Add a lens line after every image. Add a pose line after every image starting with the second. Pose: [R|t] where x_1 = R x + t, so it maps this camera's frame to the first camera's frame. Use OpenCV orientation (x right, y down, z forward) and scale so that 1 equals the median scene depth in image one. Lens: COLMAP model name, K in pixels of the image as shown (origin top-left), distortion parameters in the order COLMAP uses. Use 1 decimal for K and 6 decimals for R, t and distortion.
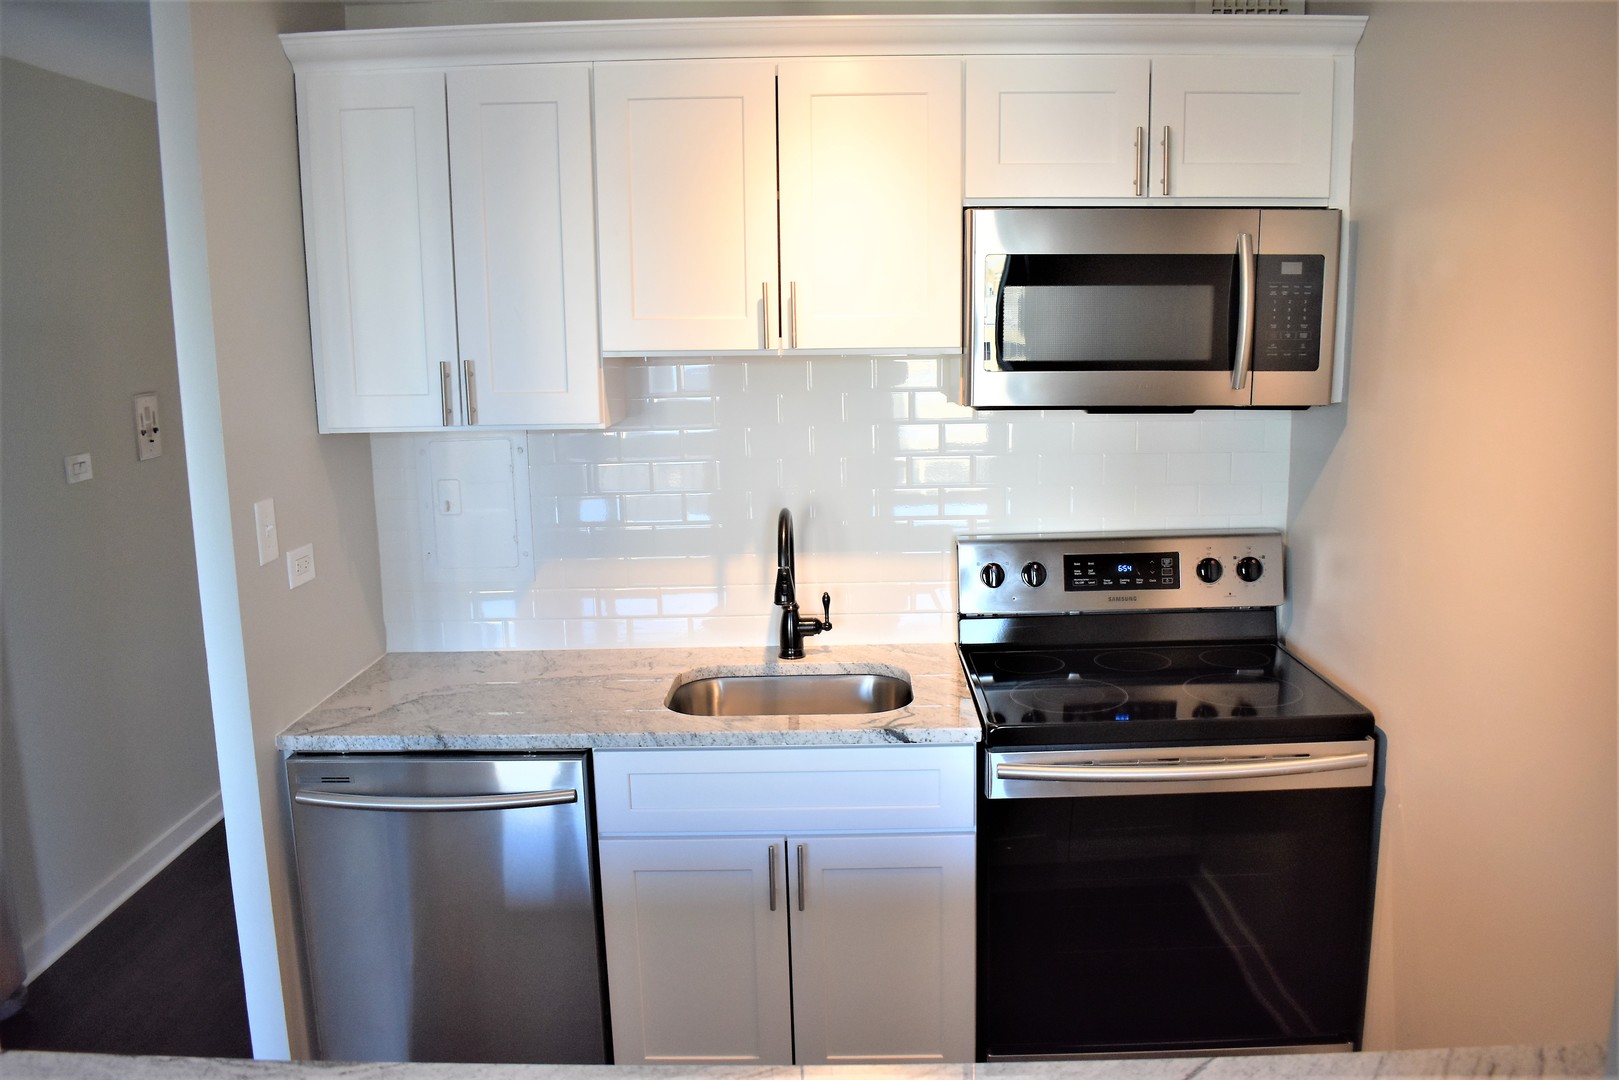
lens RADIAL K [[1268.4, 0, 809.5], [0, 1268.4, 540.0], [0, 0, 1]] dist [-0.093112, 0.007980]
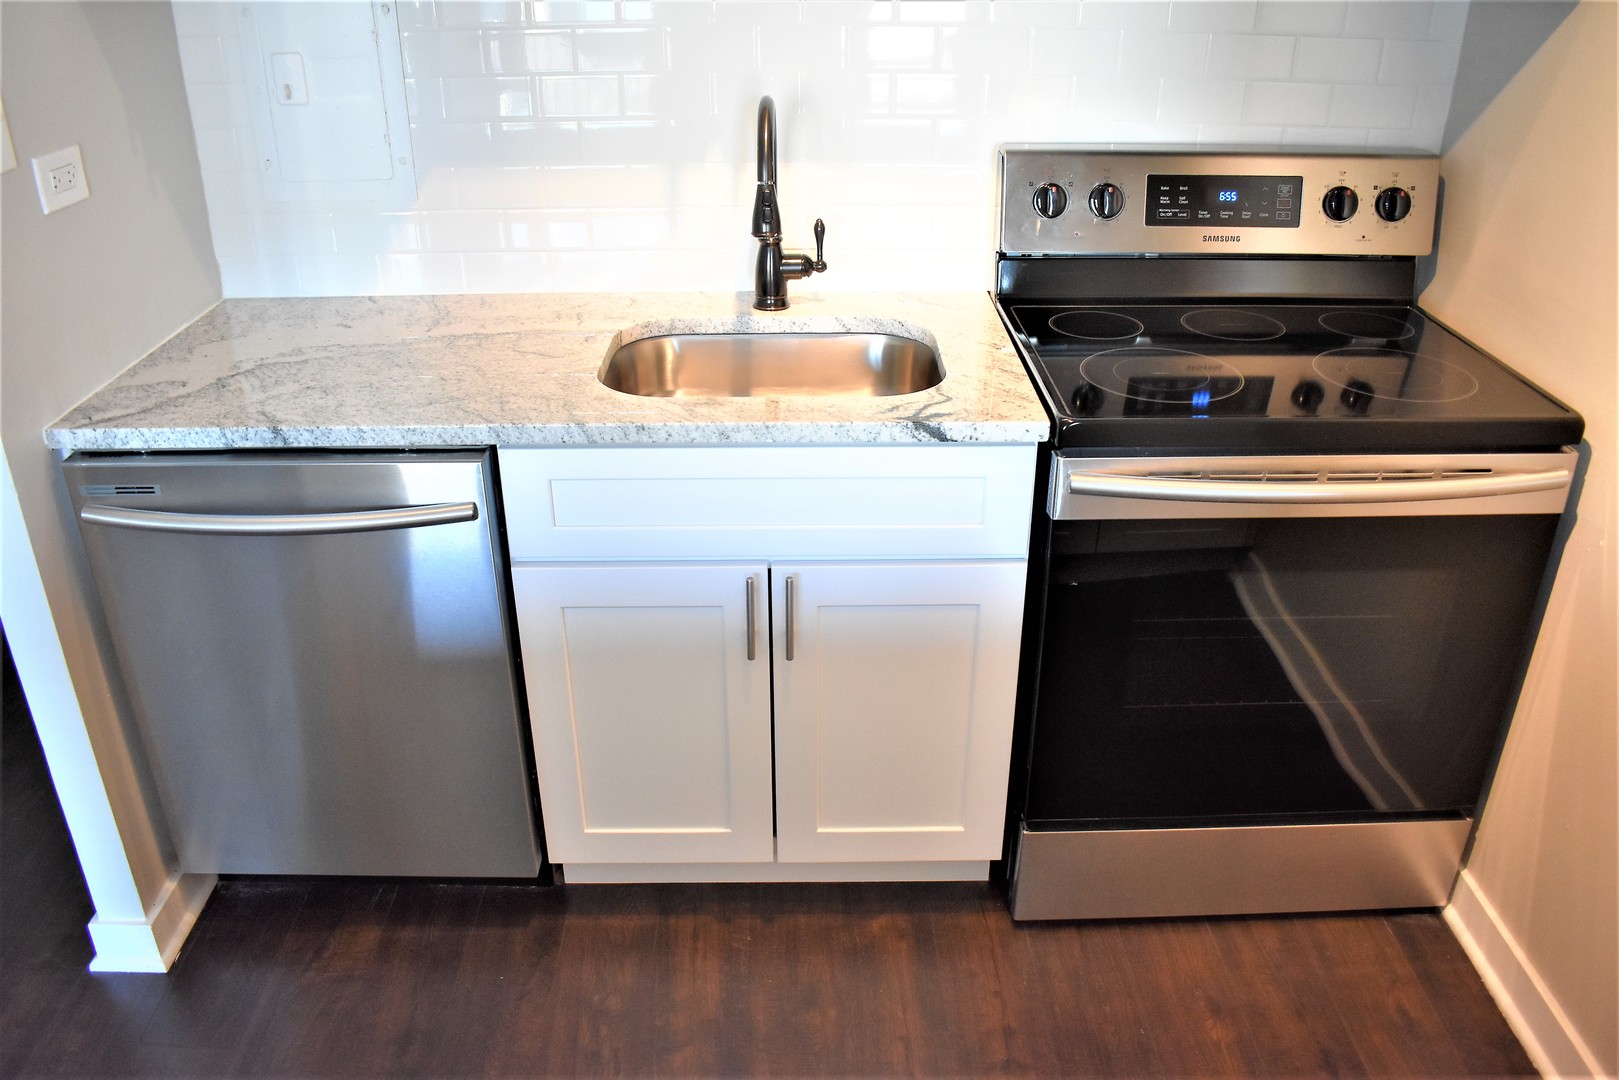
lens RADIAL K [[1268.4, 0, 809.5], [0, 1268.4, 540.0], [0, 0, 1]] dist [-0.093112, 0.007980]
pose [[0.998955, 0.005703, 0.045350, -0.026476], [-0.018652, 0.956676, 0.290556, 0.008033], [-0.041729, -0.291099, 0.955783, 0.277288]]
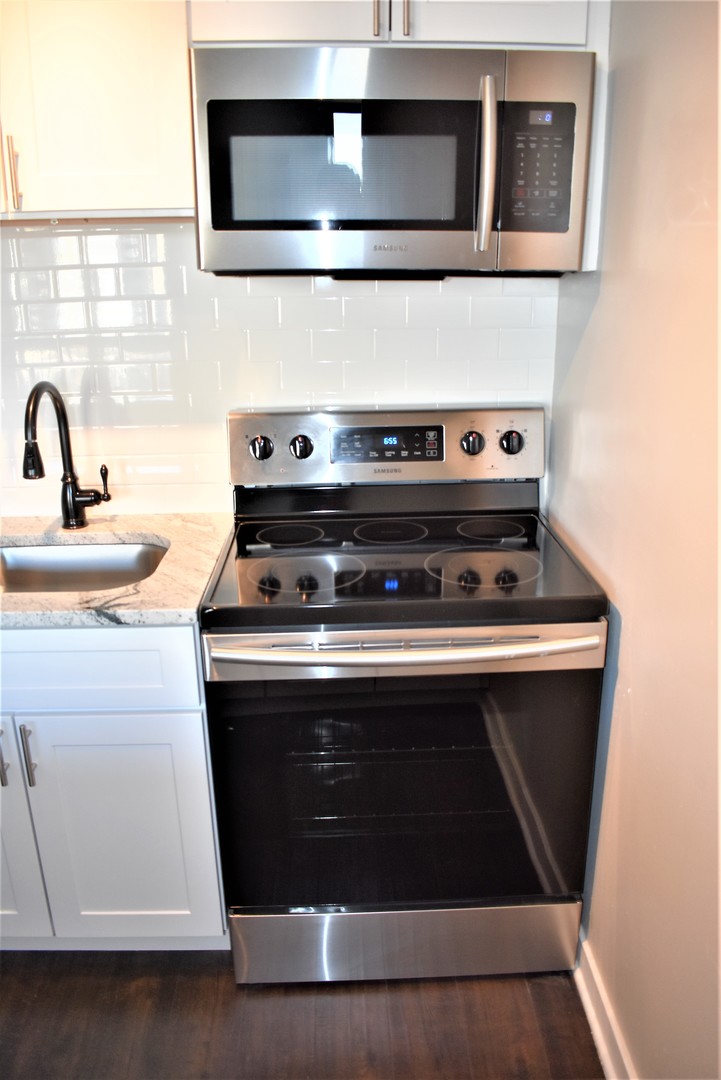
lens RADIAL K [[846.1, 0, 359.1], [0, 846.1, 541.7], [0, 0, 1]] dist [-0.093112, 0.007980]
pose [[0.998736, -0.004482, 0.050066, 0.202607], [-0.002591, 0.990104, 0.140309, 0.007655], [-0.050199, -0.140262, 0.988841, 0.330200]]
